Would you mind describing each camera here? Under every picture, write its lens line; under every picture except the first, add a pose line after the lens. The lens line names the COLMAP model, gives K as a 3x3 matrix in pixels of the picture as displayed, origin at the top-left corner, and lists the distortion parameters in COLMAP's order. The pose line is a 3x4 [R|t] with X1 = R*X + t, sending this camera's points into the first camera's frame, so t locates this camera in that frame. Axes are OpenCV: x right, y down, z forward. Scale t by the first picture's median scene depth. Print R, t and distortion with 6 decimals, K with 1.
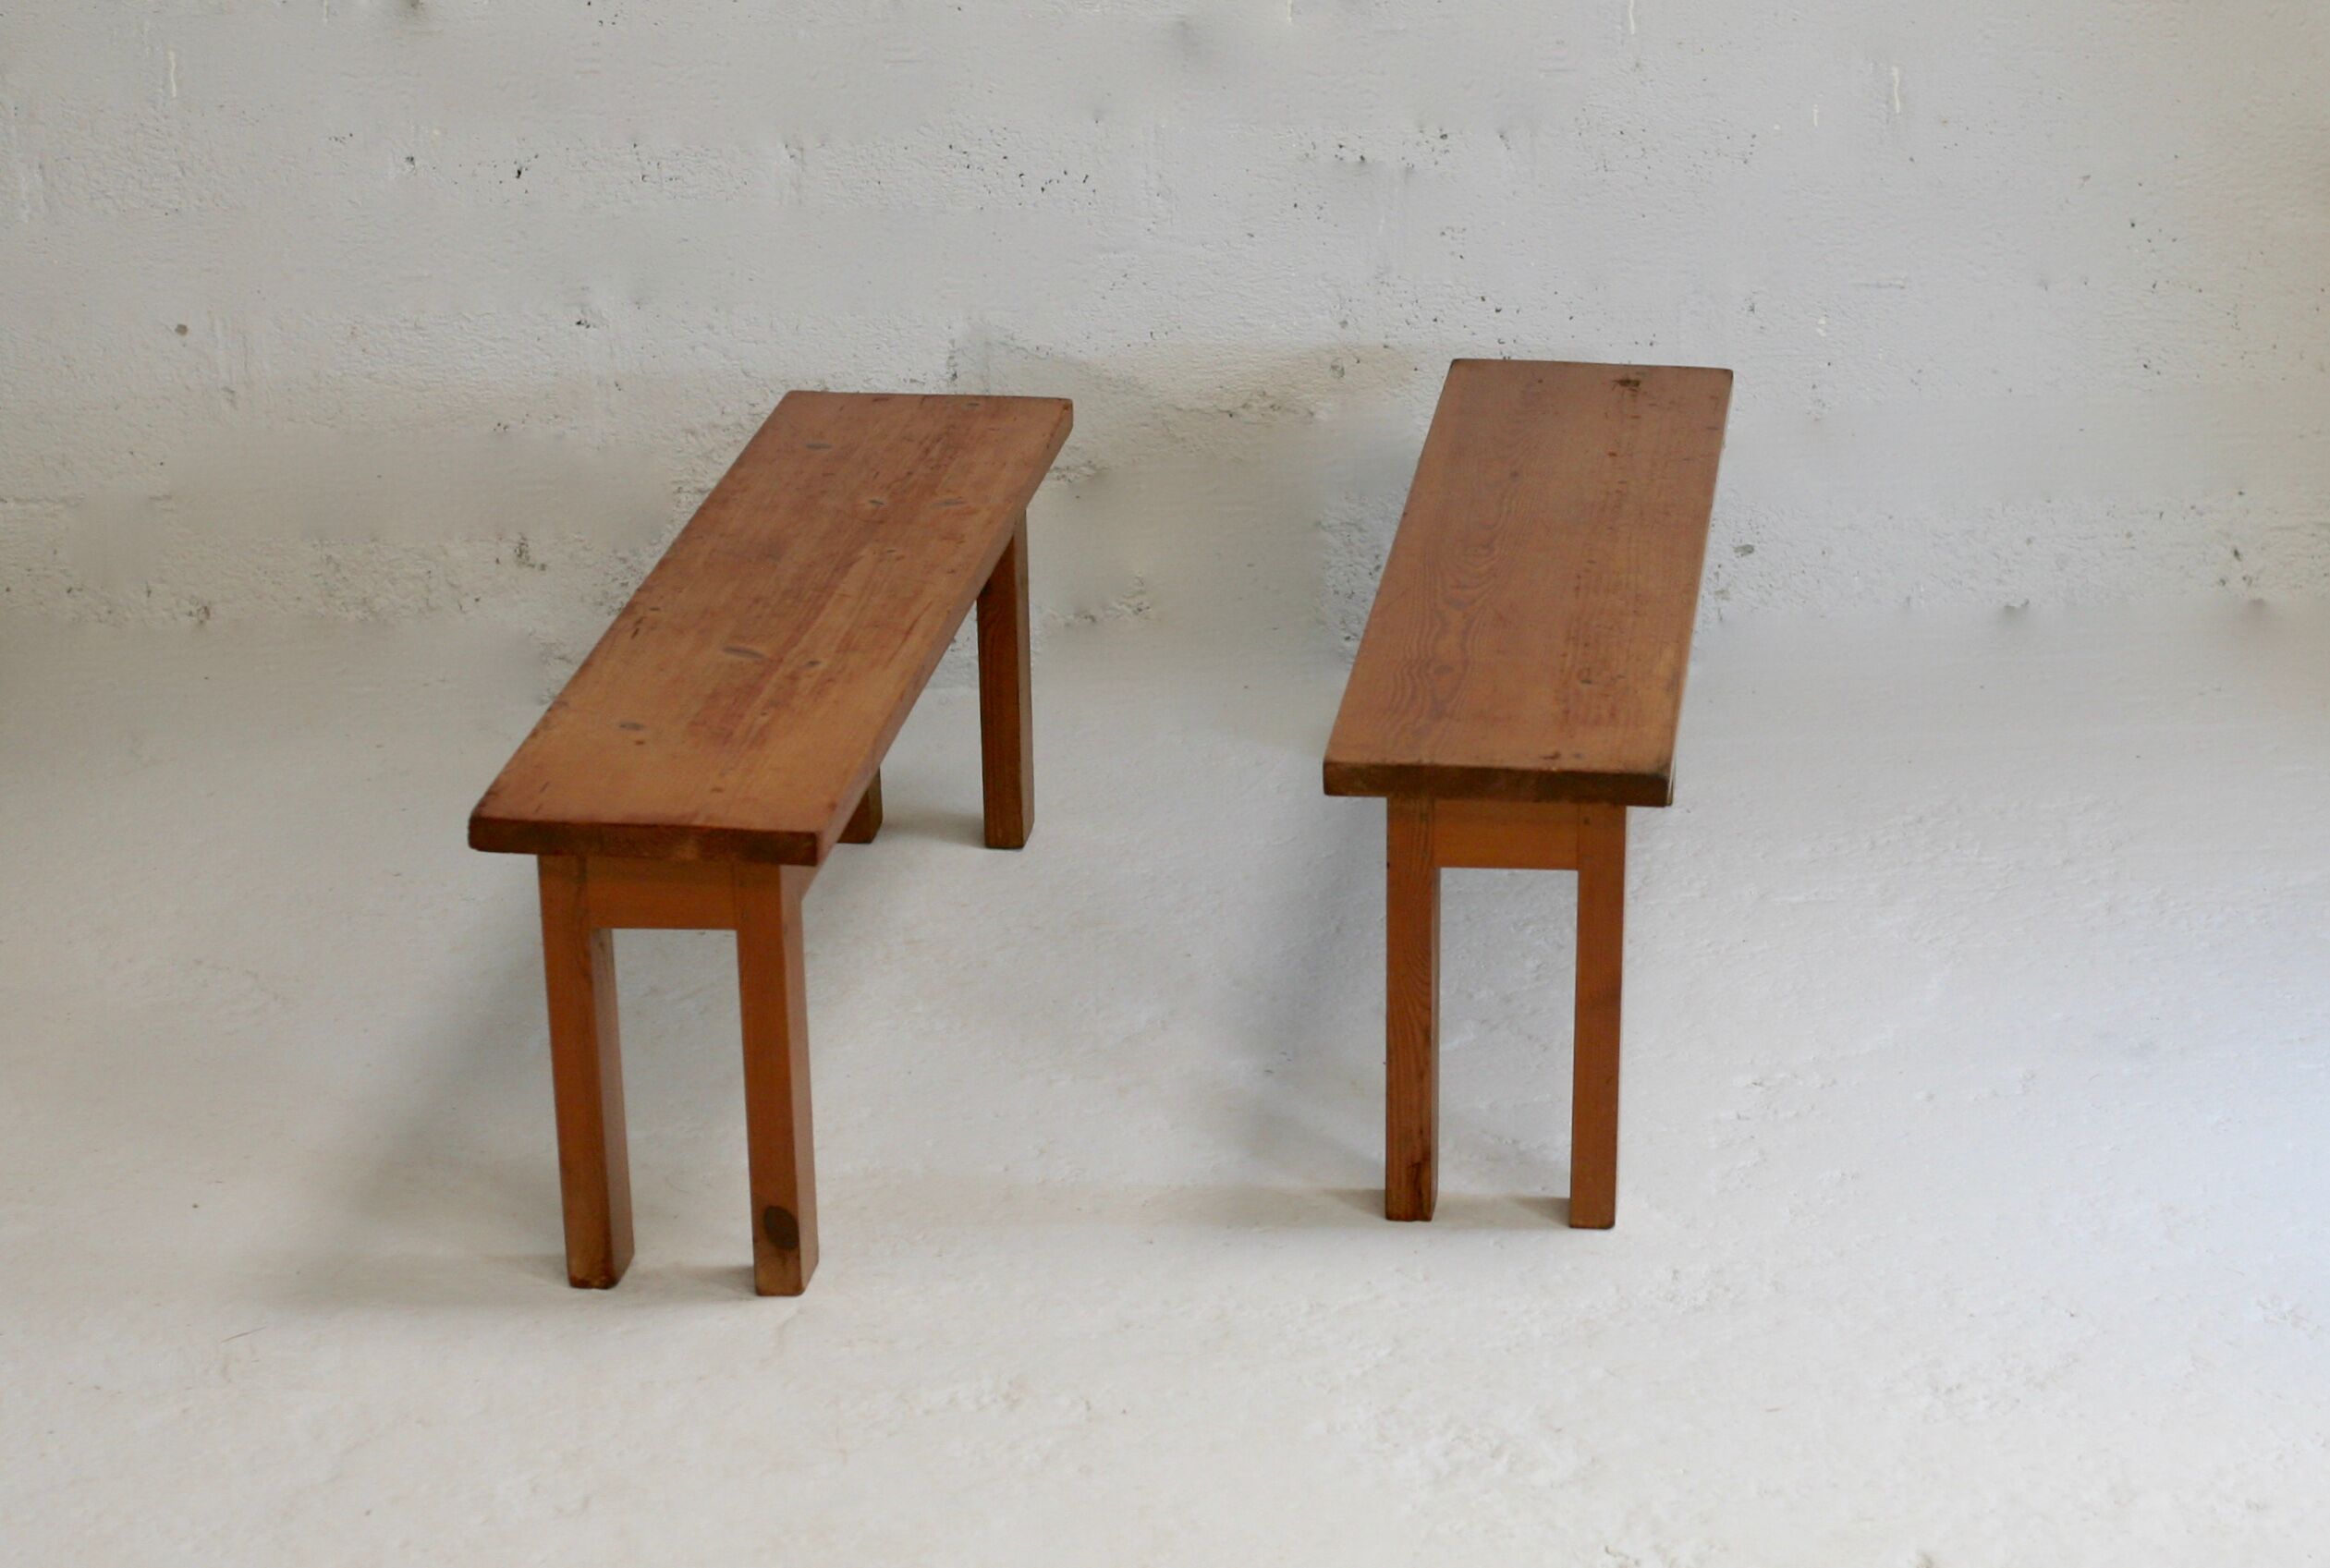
lens RADIAL K [[5909.4, 0, 1422.9], [0, 5909.4, 791.7], [0, 0, 1]] dist [-0.056150, -0.492108]
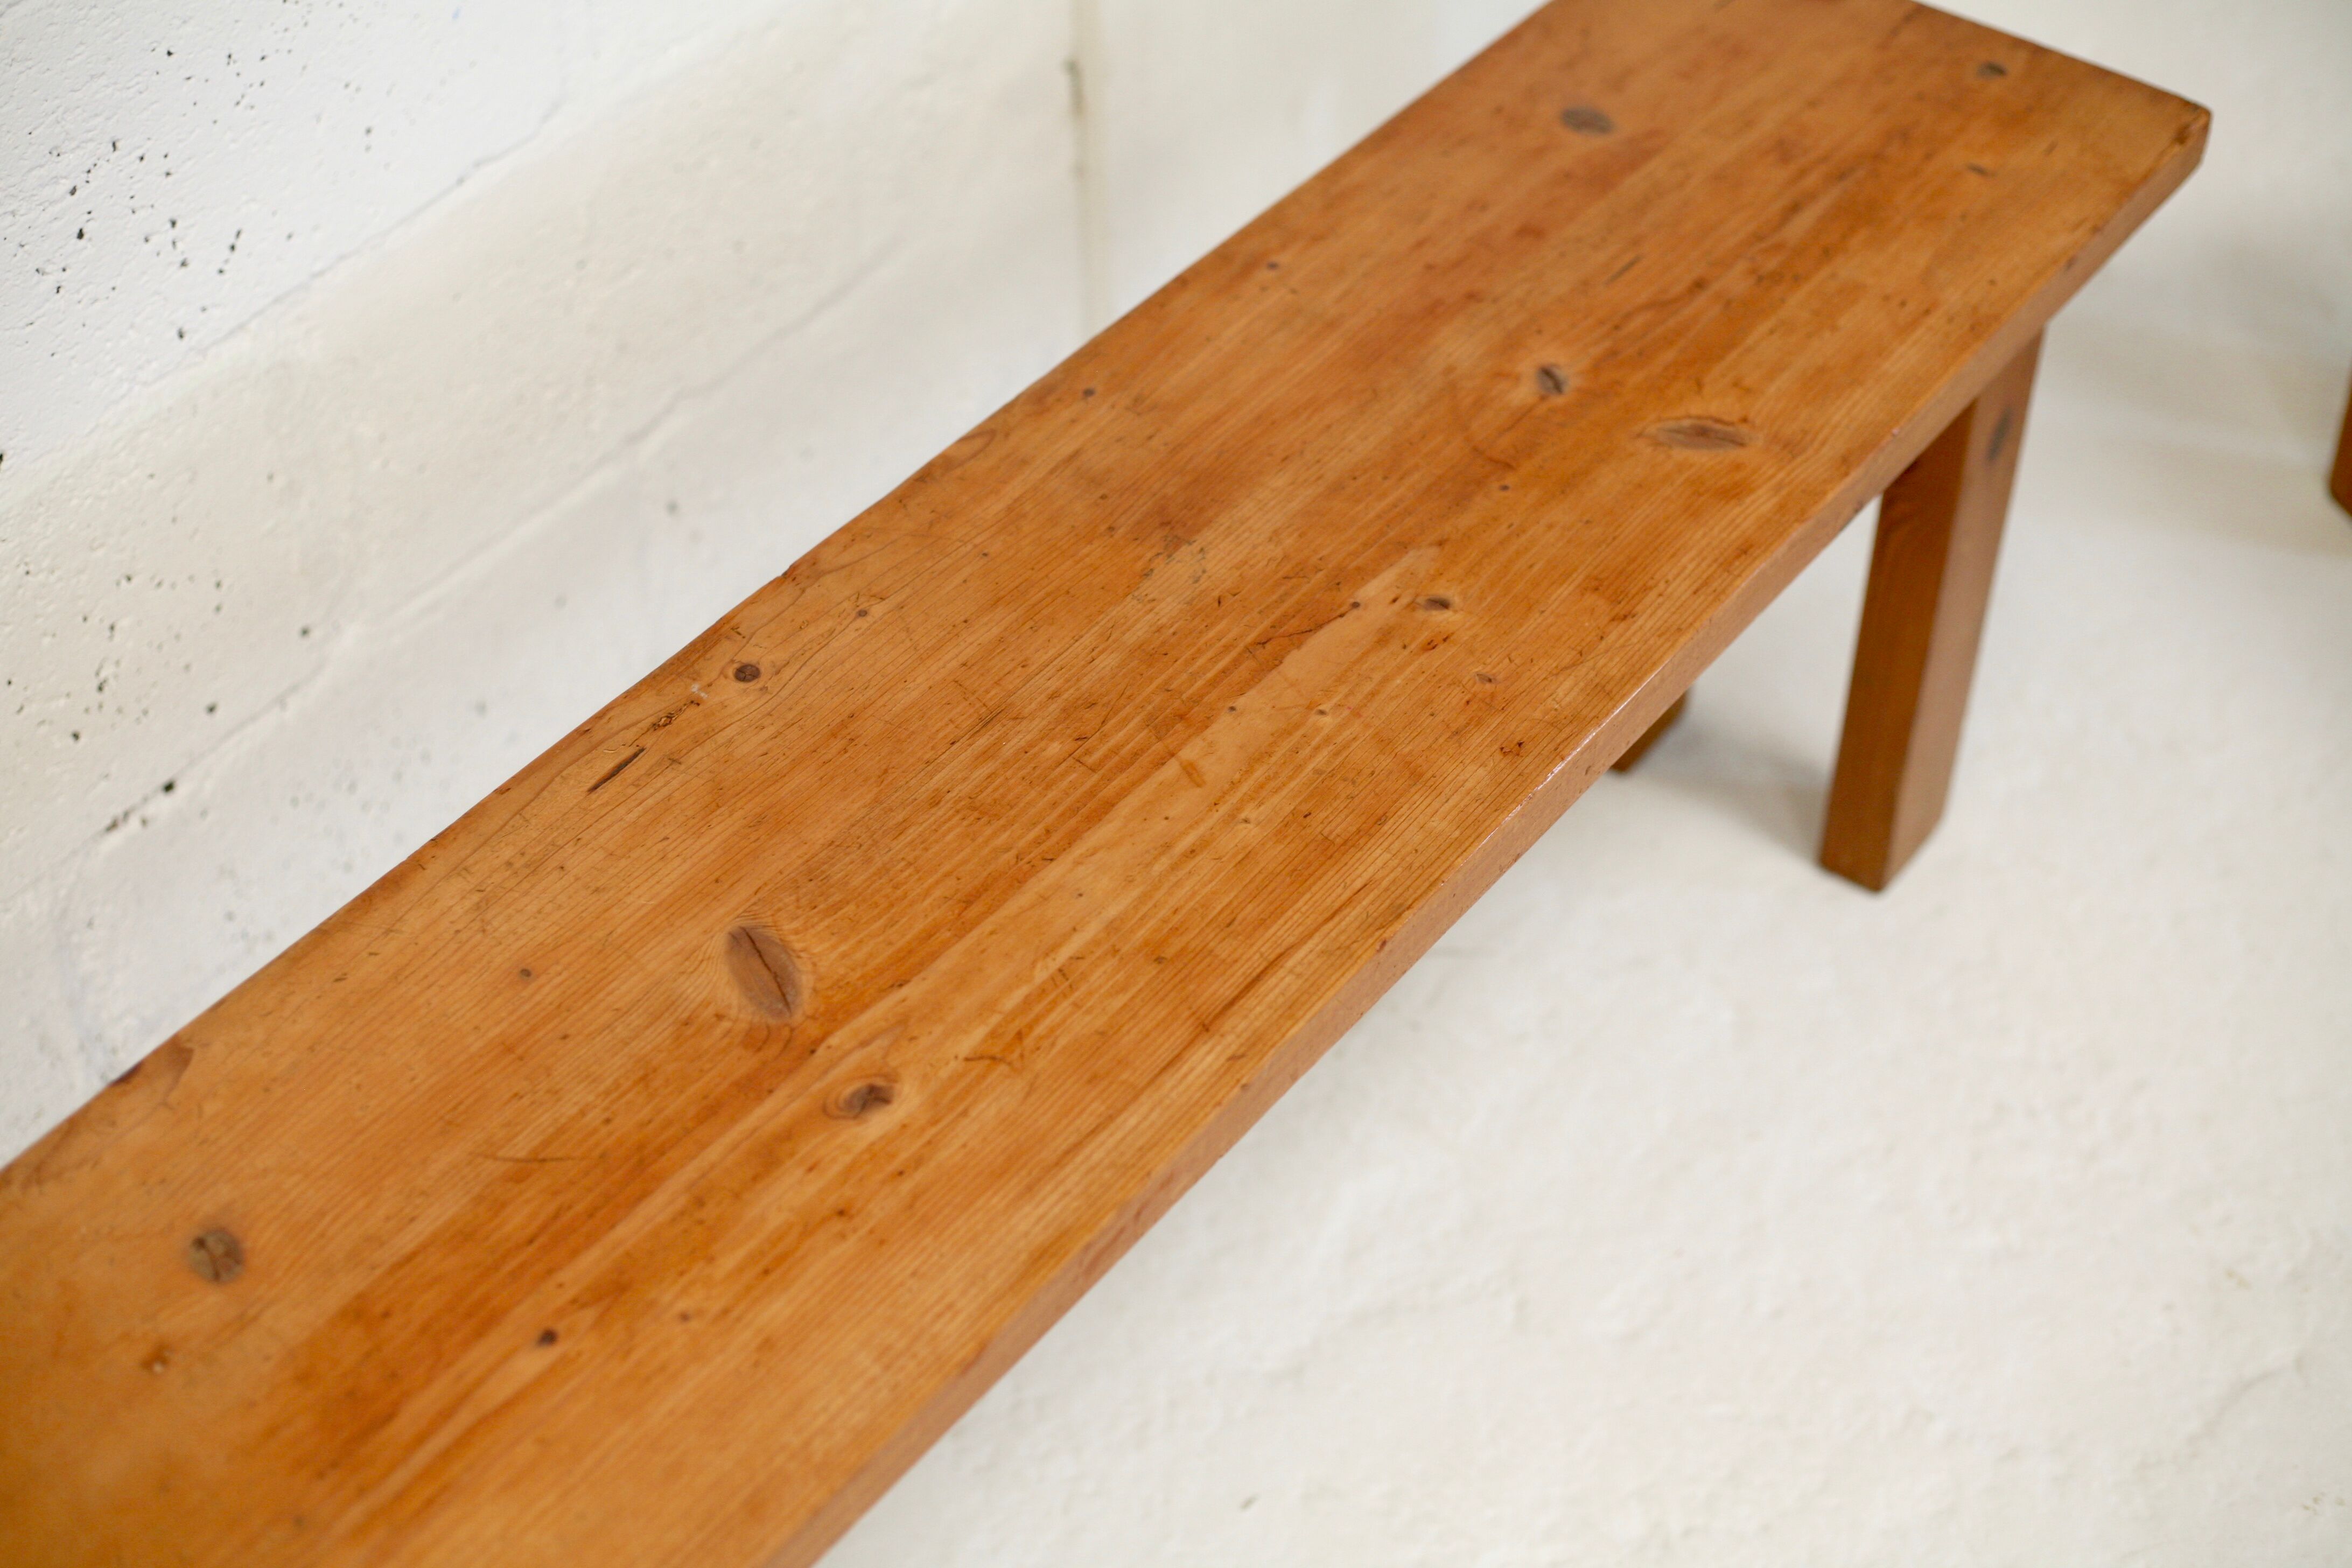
lens RADIAL K [[3502.4, 0, 1176.0], [0, 3502.4, 784.0], [0, 0, 1]] dist [-0.118754, -0.043814]
pose [[0.857758, 0.355231, -0.371567, -0.012616], [-0.183658, 0.886884, 0.423918, -0.135956], [0.480125, -0.295378, 0.825973, 0.837054]]
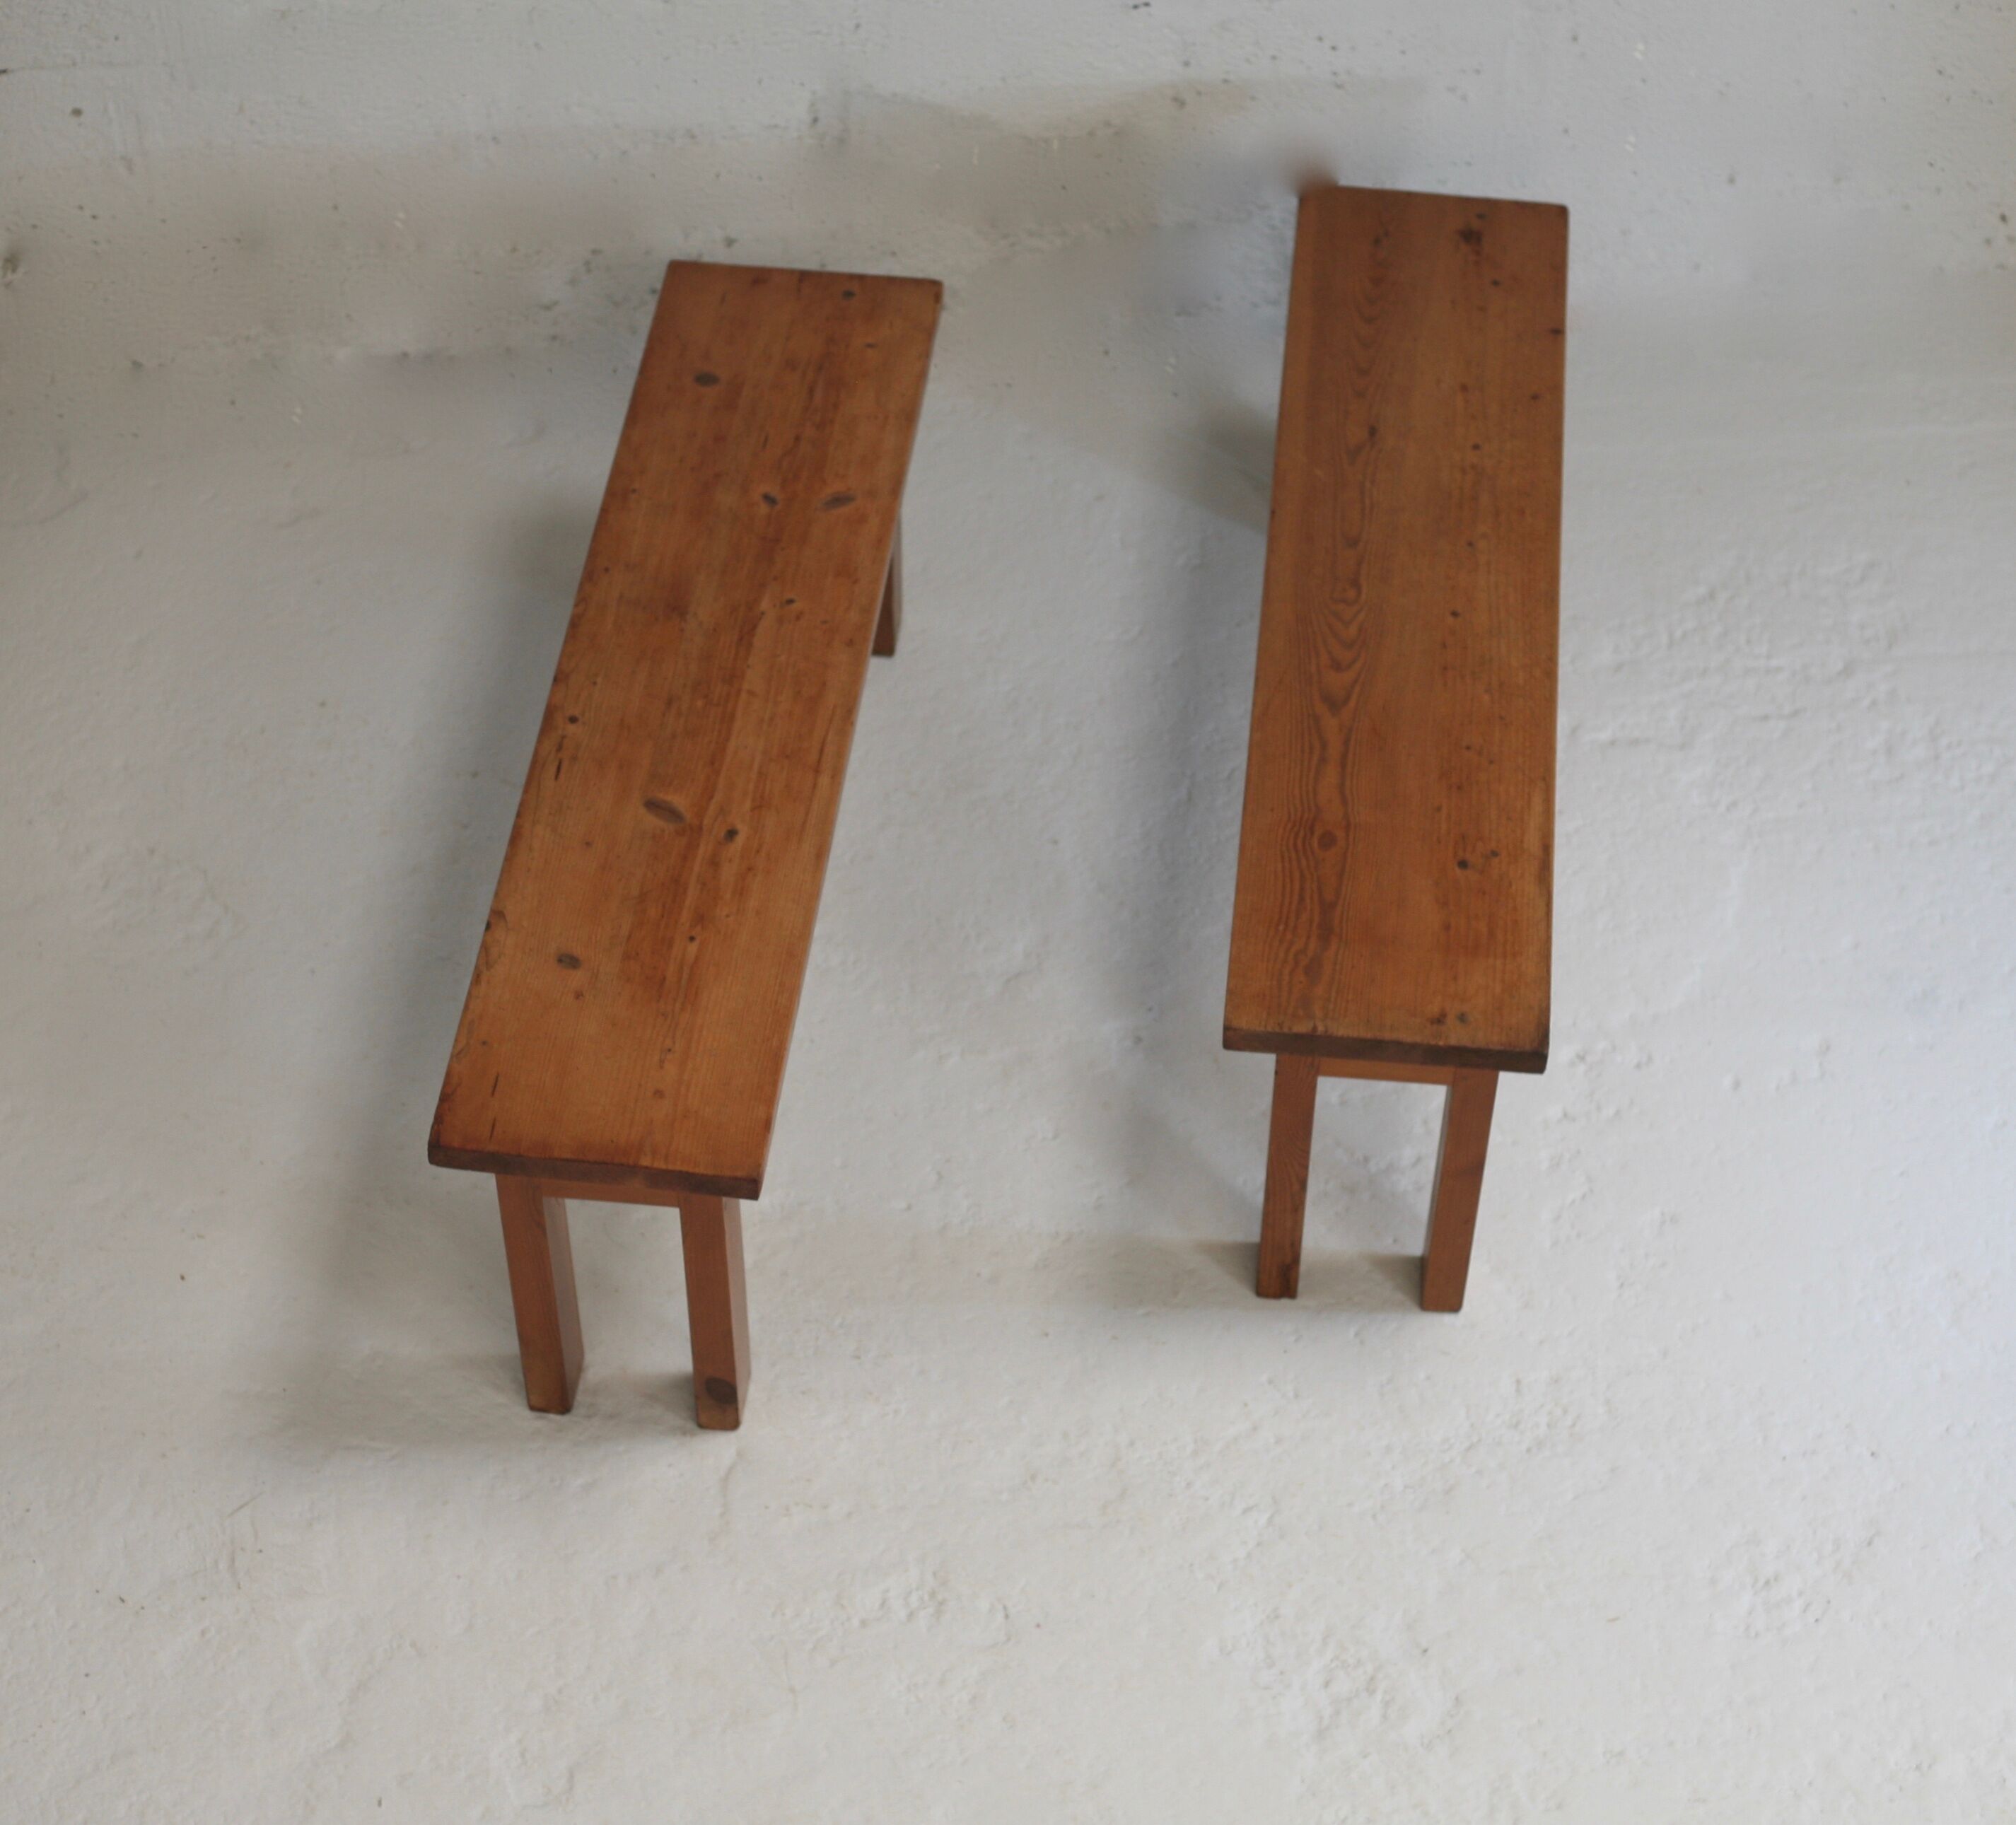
lens RADIAL K [[4528.1, 0, 1011.9], [0, 4528.1, 909.9], [0, 0, 1]] dist [-0.085094, -0.101574]
pose [[0.999937, 0.010928, 0.002645, -0.055260], [-0.010955, 0.893966, 0.448000, -0.373993], [0.002531, -0.448001, 0.894030, 0.271438]]
